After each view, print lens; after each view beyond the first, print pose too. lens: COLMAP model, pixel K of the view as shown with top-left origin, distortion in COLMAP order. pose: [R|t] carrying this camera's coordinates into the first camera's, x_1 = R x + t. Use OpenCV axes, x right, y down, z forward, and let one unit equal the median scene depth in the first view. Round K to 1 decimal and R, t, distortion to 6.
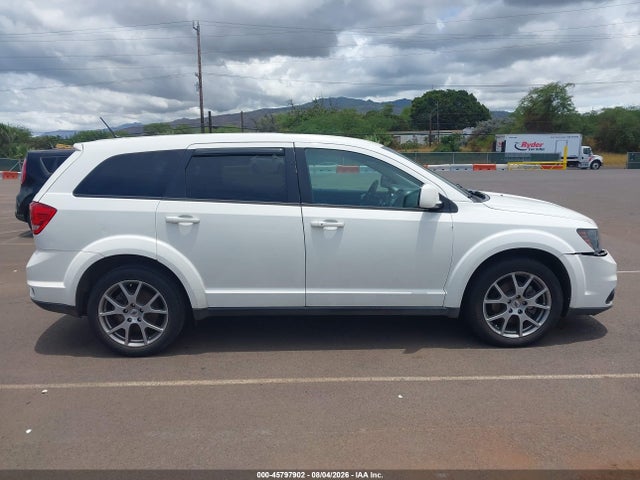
lens RADIAL K [[502.4, 0, 301.2], [0, 502.4, 225.5], [0, 0, 1]] dist [0.025067, -0.031069]
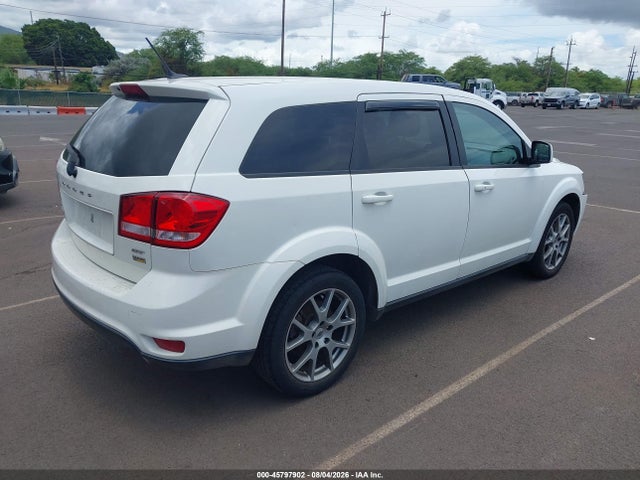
lens RADIAL K [[502.4, 0, 317.0], [0, 502.4, 241.3], [0, 0, 1]] dist [0.025067, -0.031069]
pose [[0.760494, -0.149677, 0.631859, -0.774311], [0.060068, 0.985115, 0.161061, -0.073353], [-0.646561, -0.084531, 0.758164, 0.469396]]
